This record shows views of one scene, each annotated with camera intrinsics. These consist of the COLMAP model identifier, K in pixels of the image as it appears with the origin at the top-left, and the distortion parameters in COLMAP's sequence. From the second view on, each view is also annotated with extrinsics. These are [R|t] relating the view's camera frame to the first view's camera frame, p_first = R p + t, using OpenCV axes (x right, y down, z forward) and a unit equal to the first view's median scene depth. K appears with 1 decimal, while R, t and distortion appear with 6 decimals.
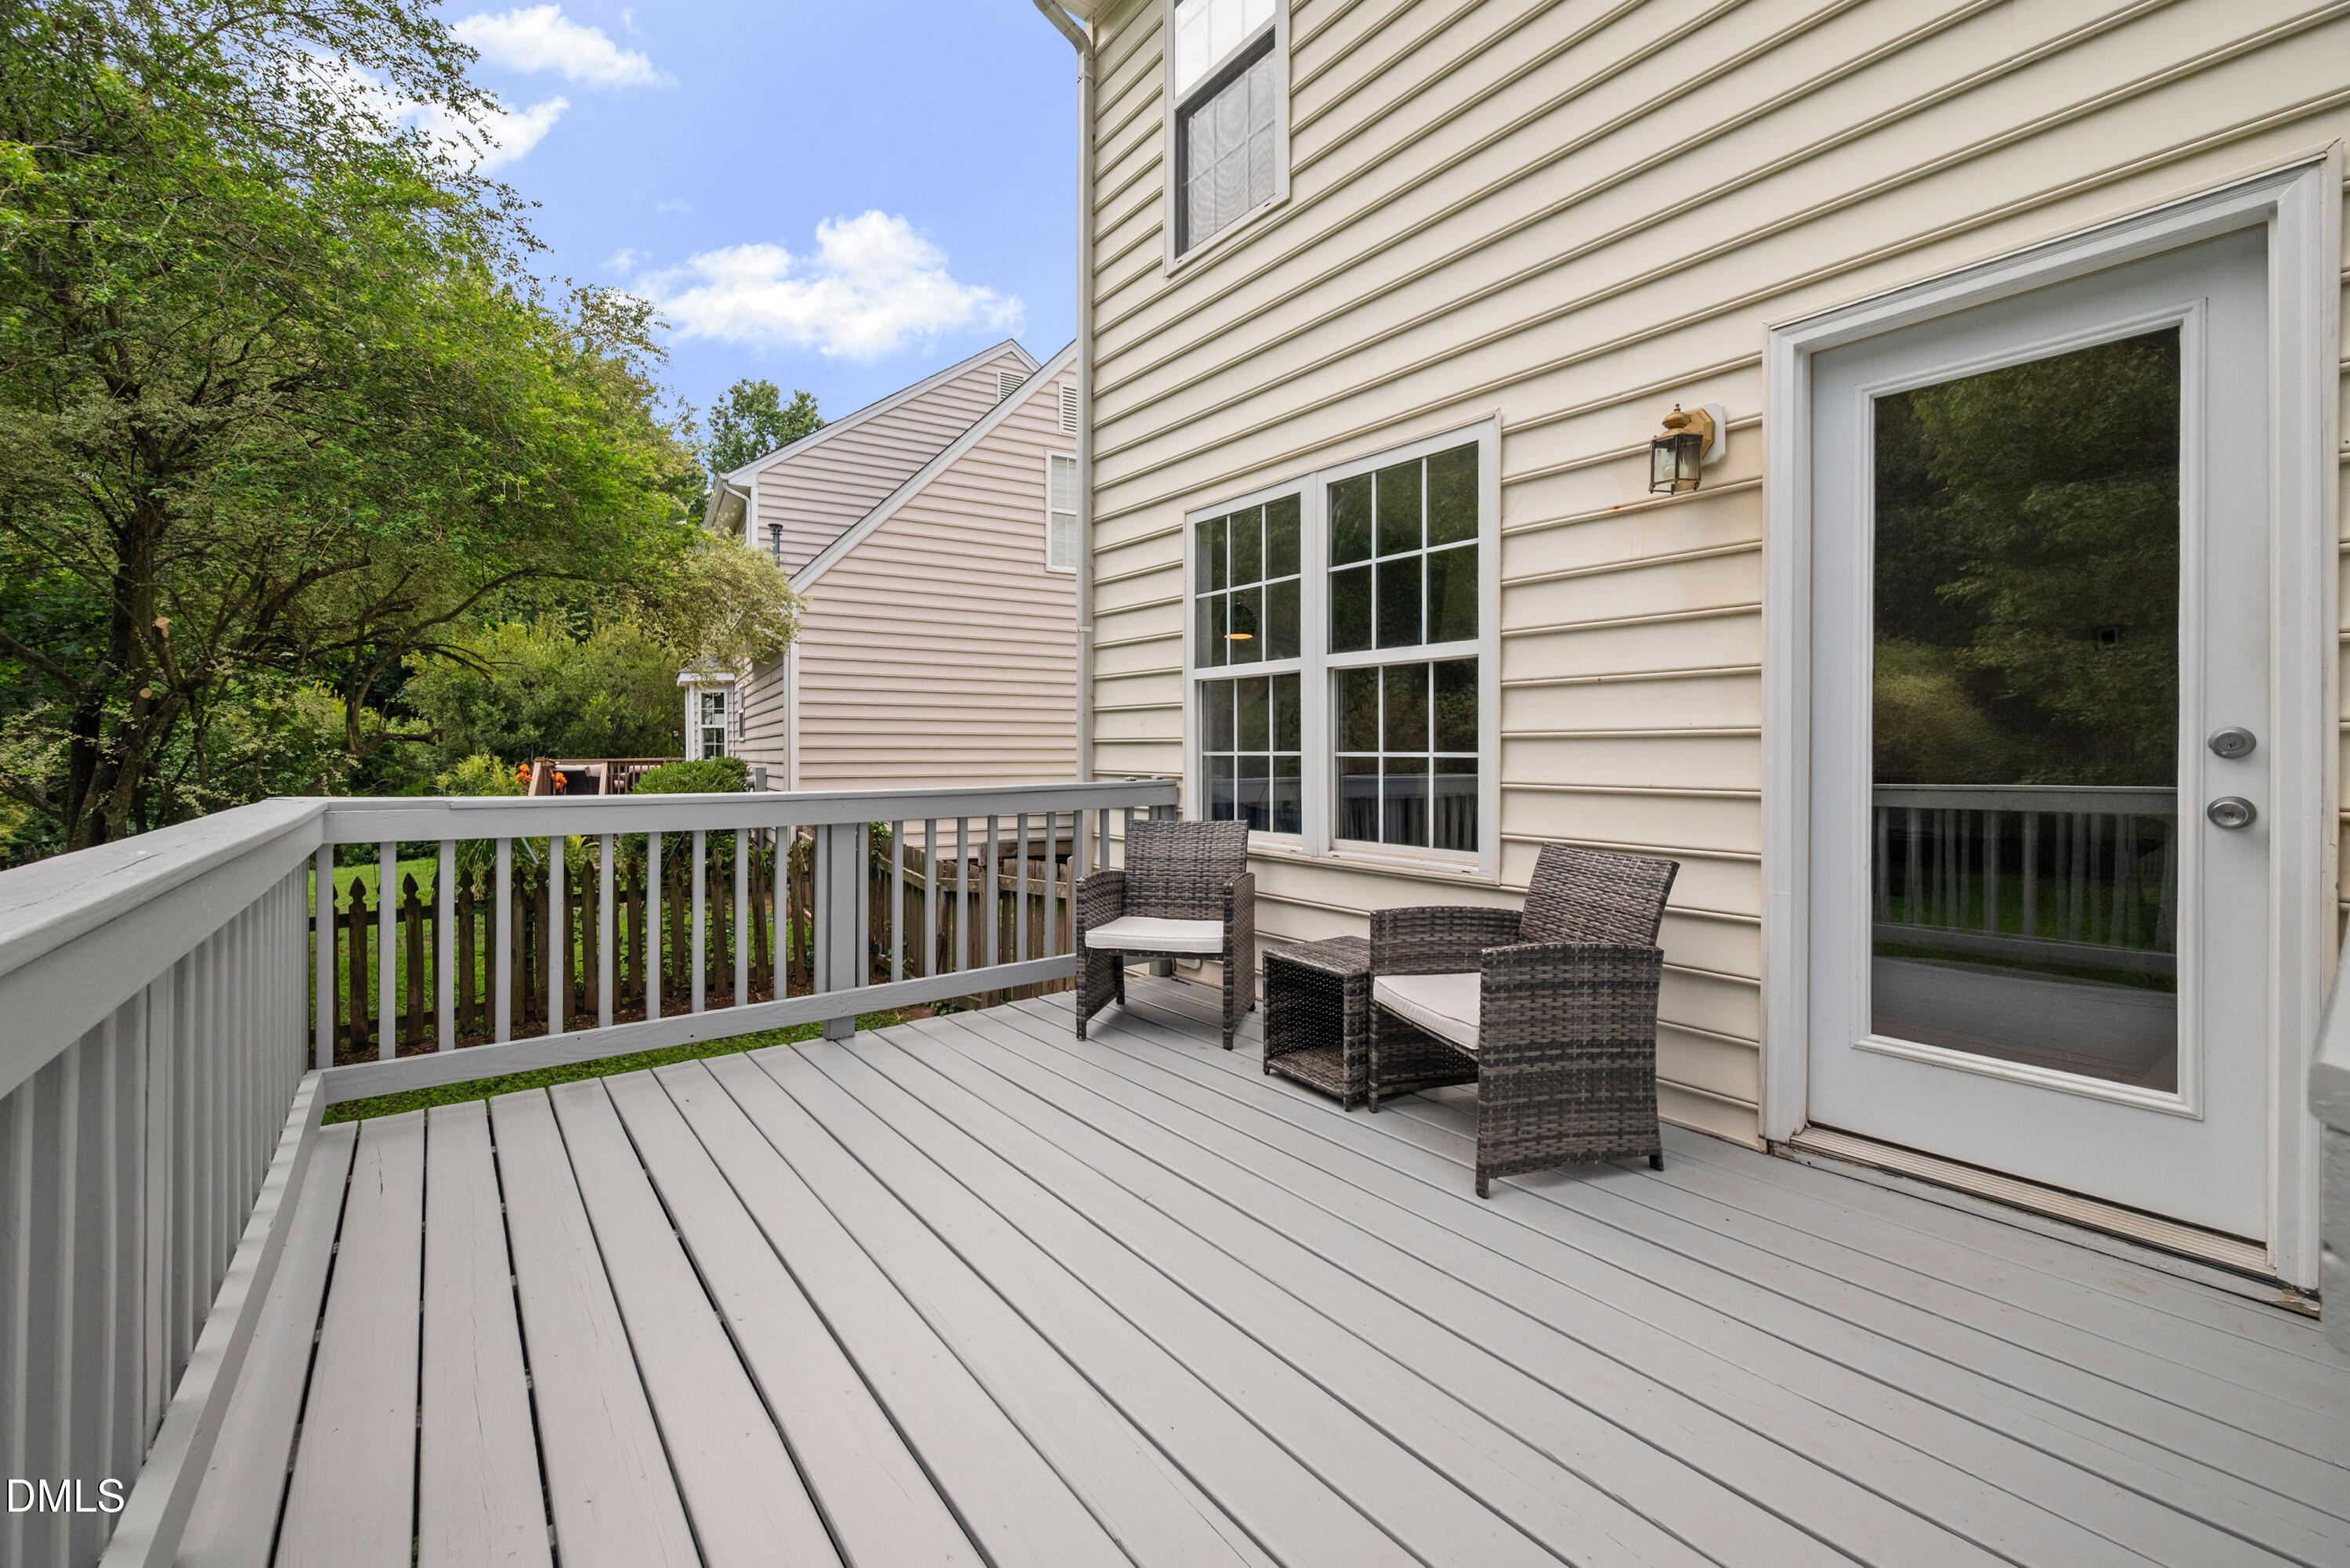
lens RADIAL K [[957.7, 0, 1182.4], [0, 957.7, 745.4], [0, 0, 1]] dist [-0.001627, -0.000372]
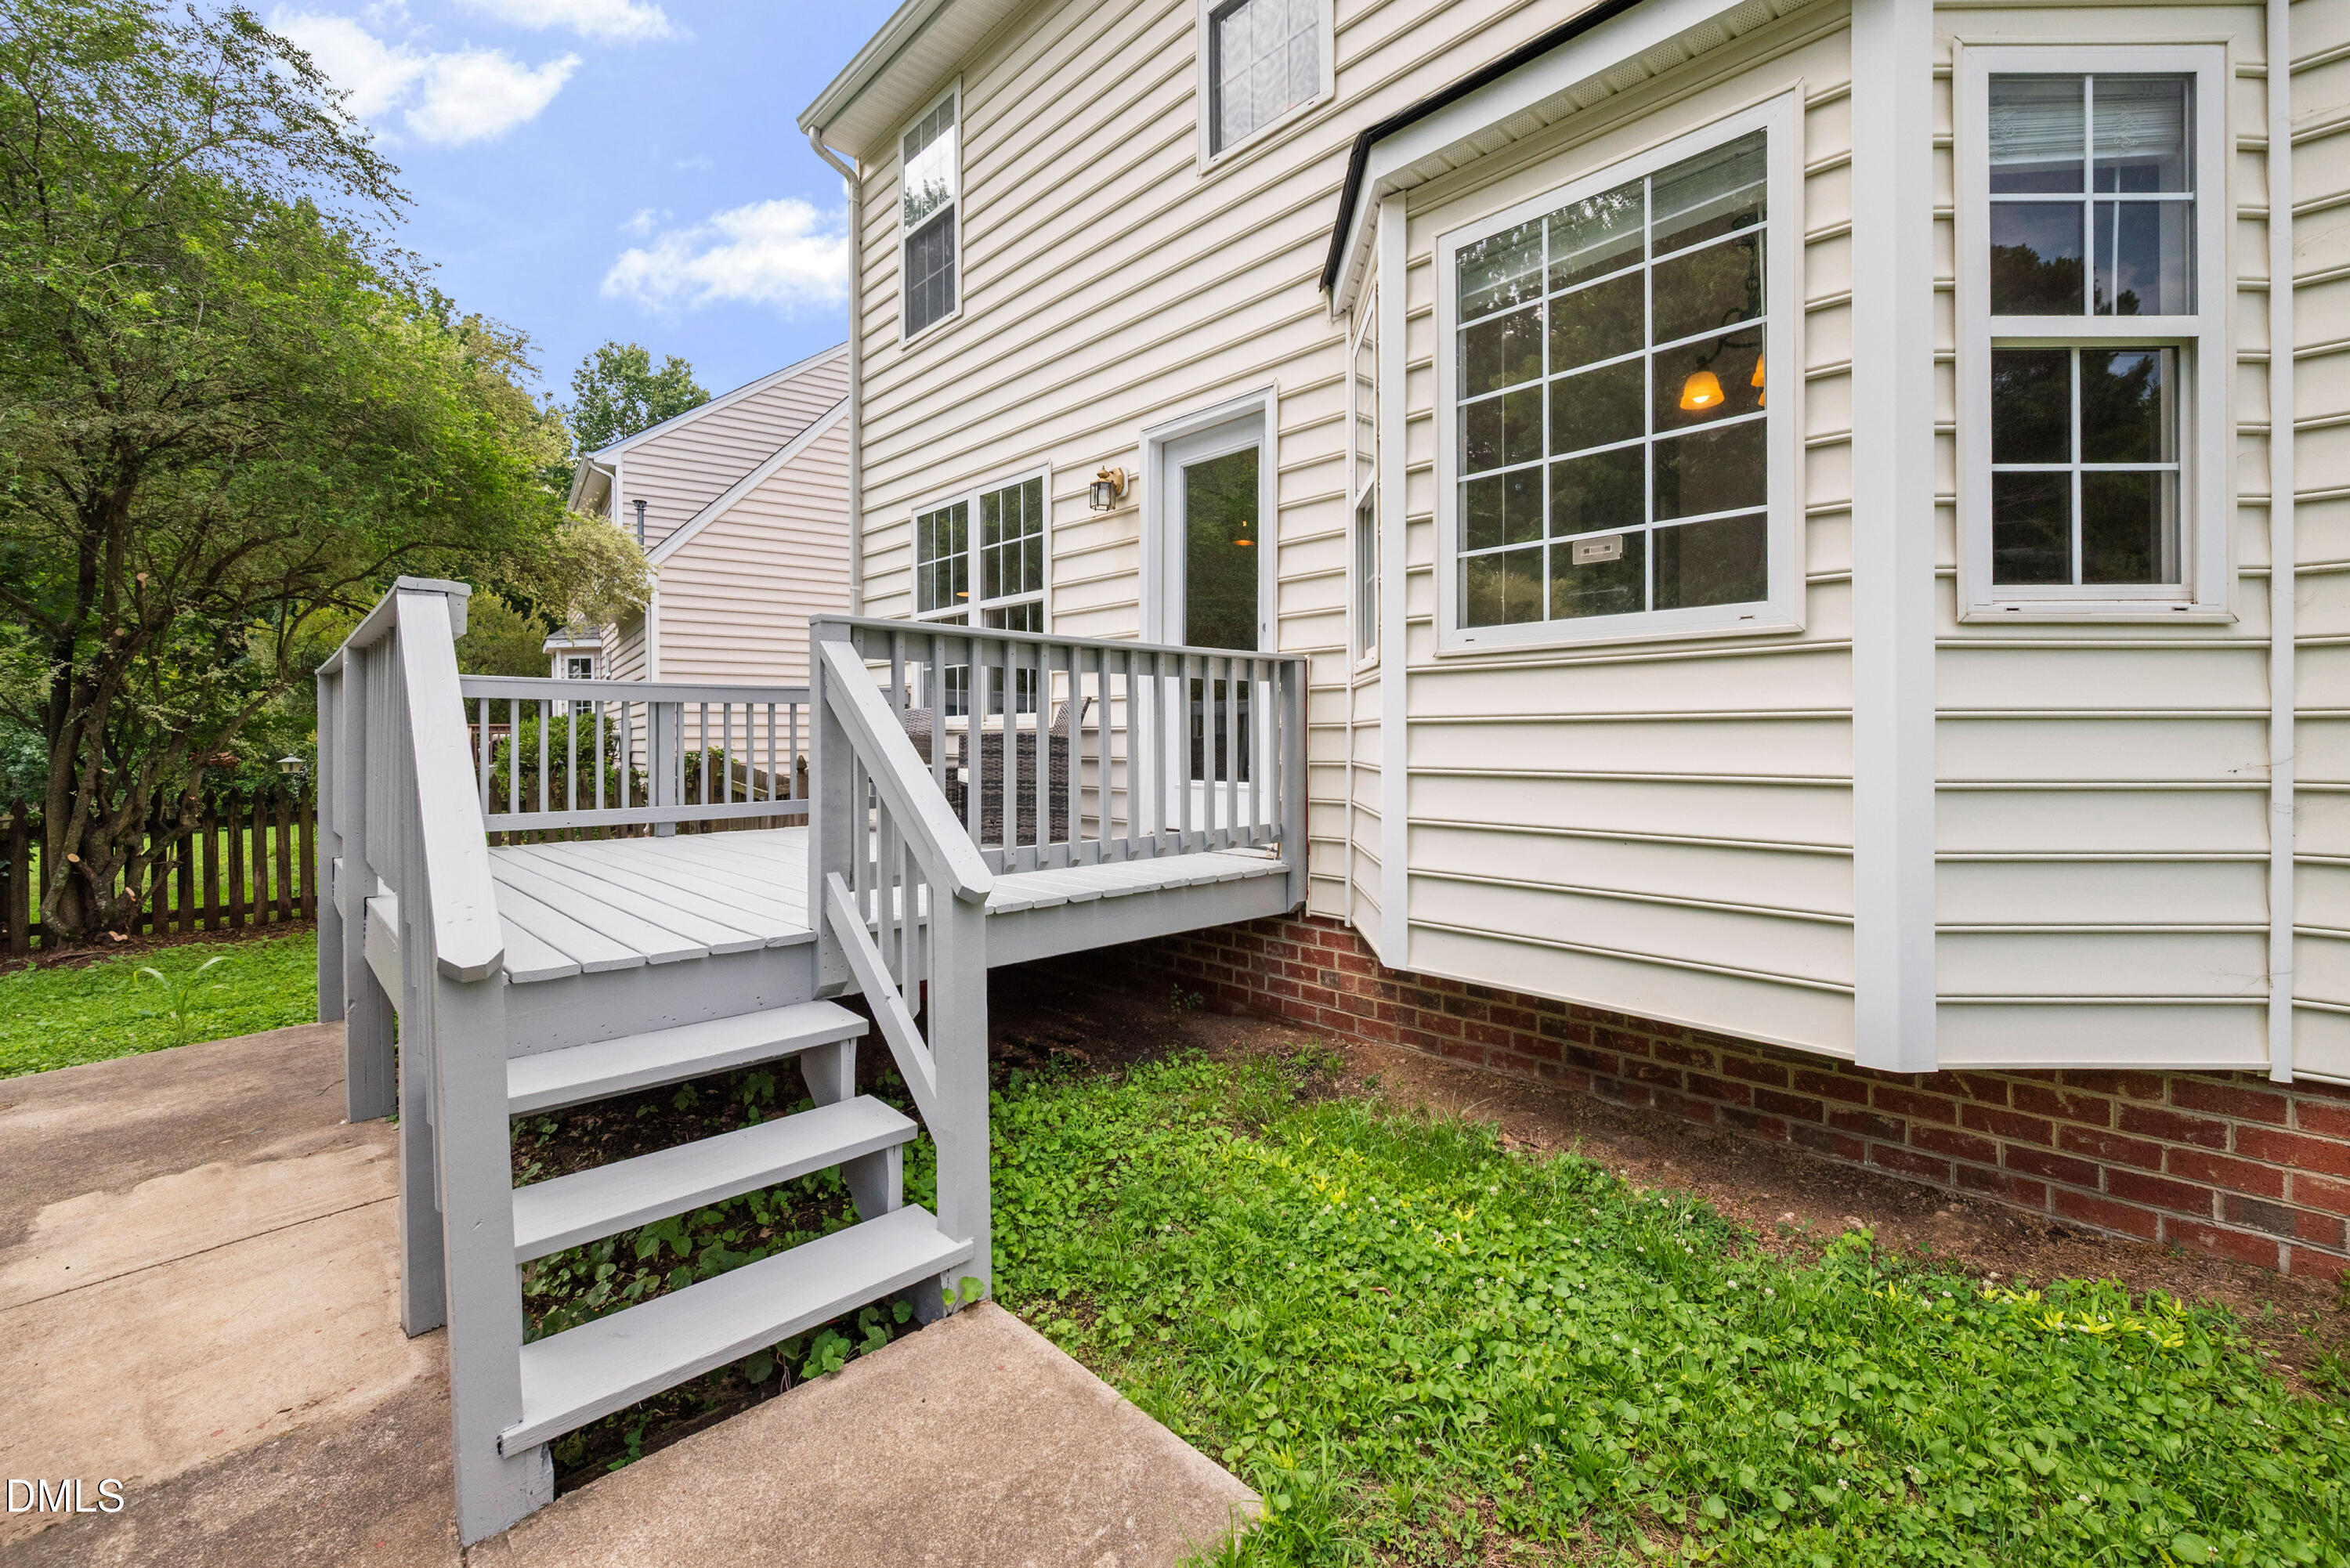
lens RADIAL K [[1018.8, 0, 1210.3], [0, 1018.8, 732.7], [0, 0, 1]] dist [-0.000890, -0.000134]
pose [[0.995097, -0.006557, 0.098687, 0.340630], [0.006645, 0.999978, -0.000562, 0.122909], [-0.098681, 0.001215, 0.995118, -0.702406]]
